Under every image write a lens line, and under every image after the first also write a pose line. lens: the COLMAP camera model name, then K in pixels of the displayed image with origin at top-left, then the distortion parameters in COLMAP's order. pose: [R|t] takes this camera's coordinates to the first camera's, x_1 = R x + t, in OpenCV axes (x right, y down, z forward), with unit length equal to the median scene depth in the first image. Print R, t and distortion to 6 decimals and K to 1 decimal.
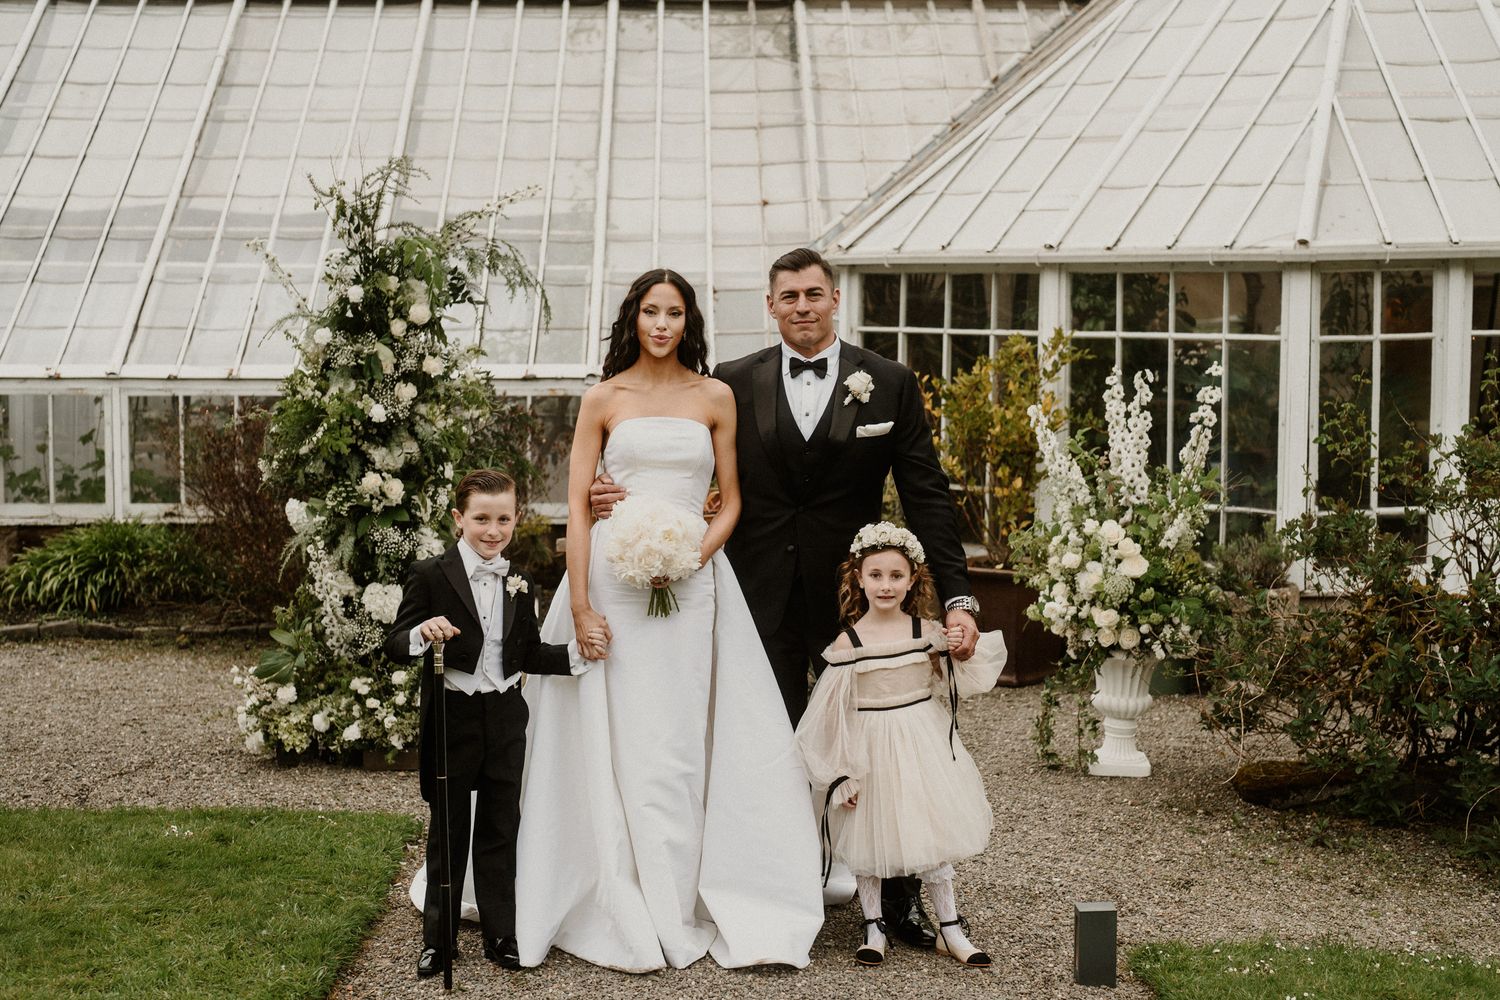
lens RADIAL K [[2258.2, 0, 750.0], [0, 2258.2, 500.0], [0, 0, 1]] dist [-0.054284, 0.053398]
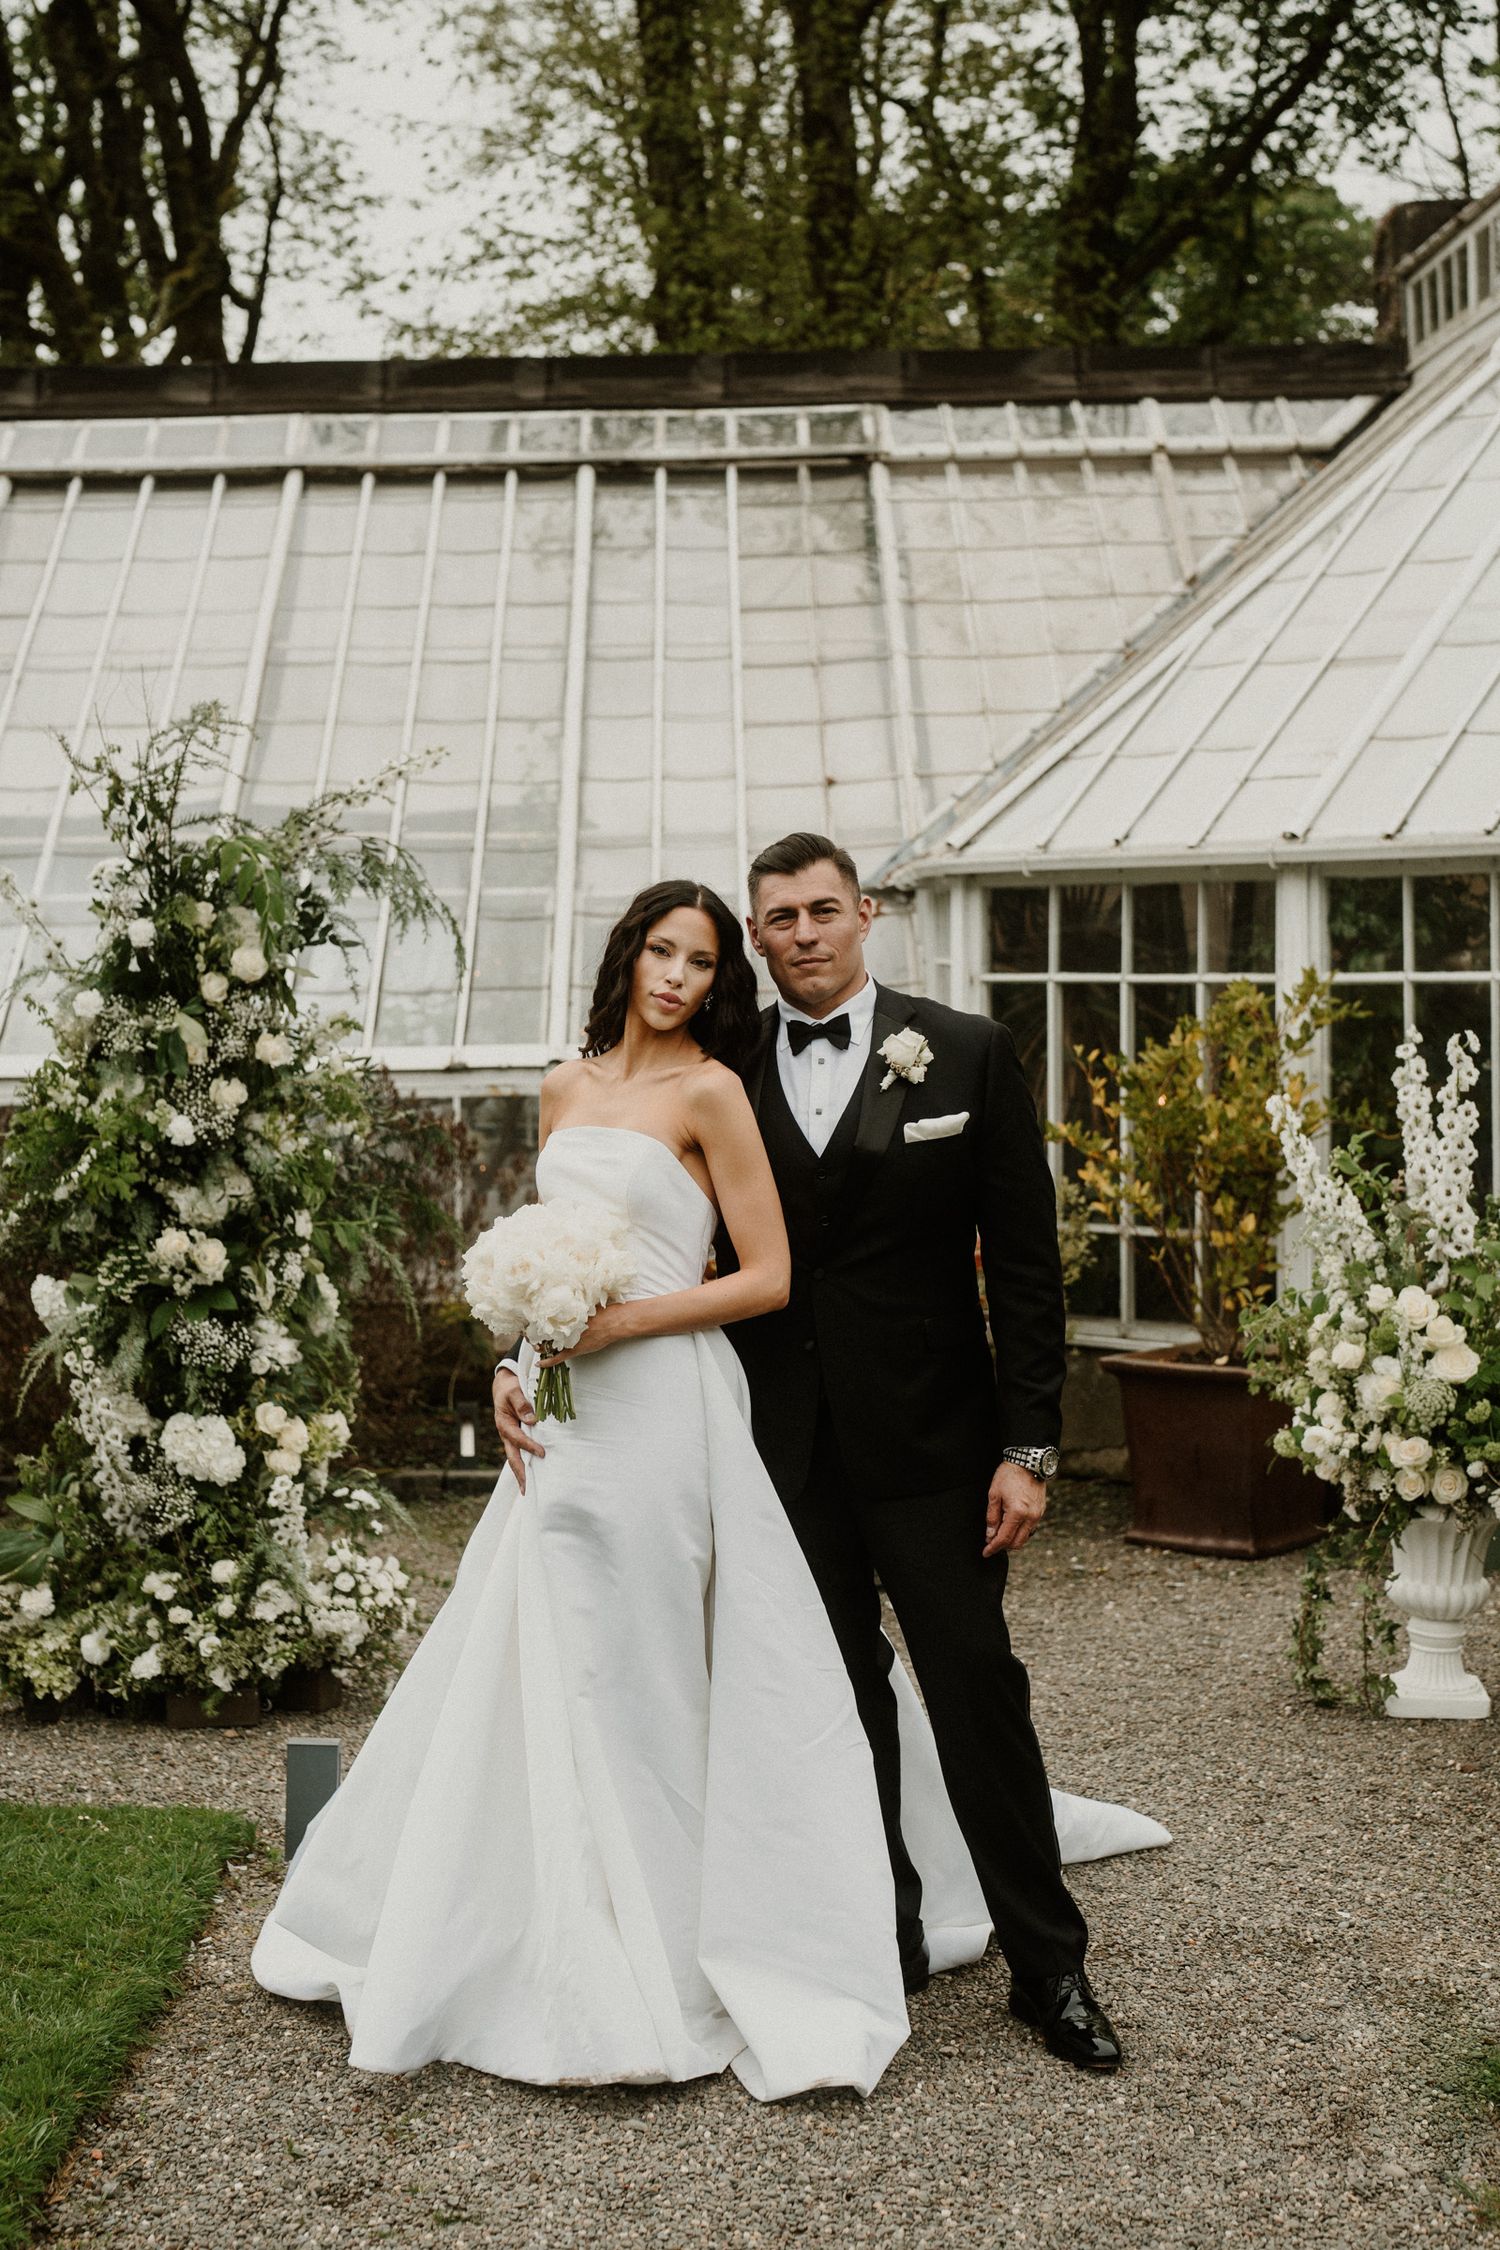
lens RADIAL K [[3353.4, 0, 750.0], [0, 3353.4, 1125.0], [0, 0, 1]] dist [-0.048565, 0.069125]
pose [[0.999528, -0.019838, -0.023460, 0.007012], [0.018984, 0.999169, -0.036071, -0.004846], [0.024156, 0.035609, 0.999074, 0.111573]]
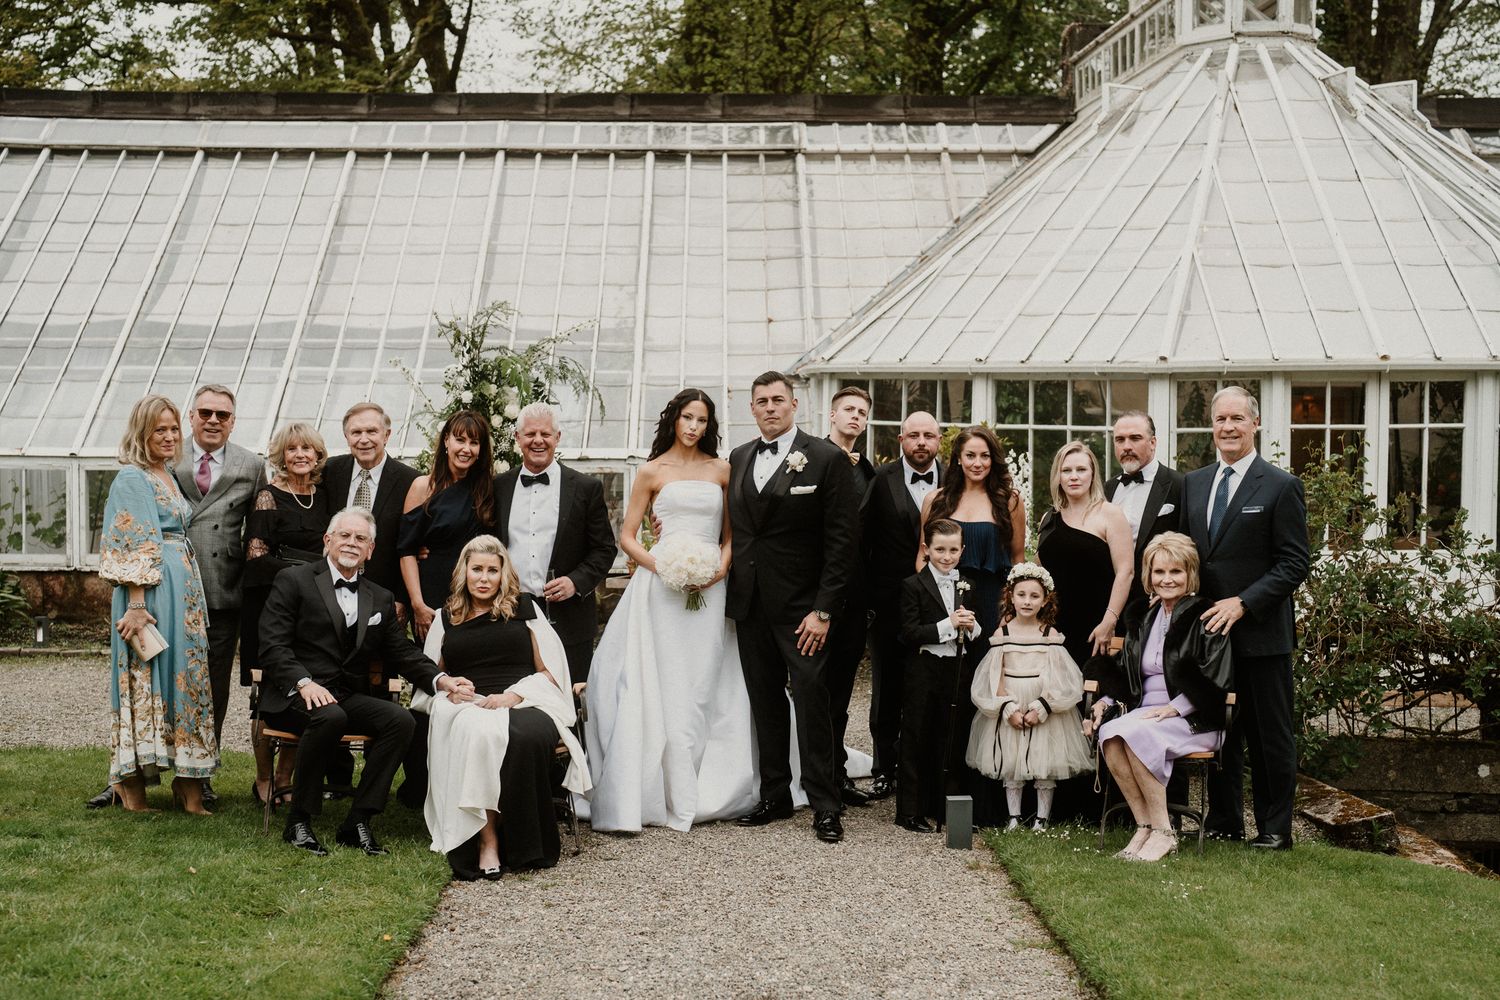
lens RADIAL K [[2258.2, 0, 750.0], [0, 2258.2, 500.0], [0, 0, 1]] dist [-0.054284, 0.053398]
pose [[0.999891, 0.003601, -0.014318, 0.021716], [-0.004144, 0.999267, -0.038068, 0.025271], [0.014171, 0.038123, 0.999173, -0.395332]]
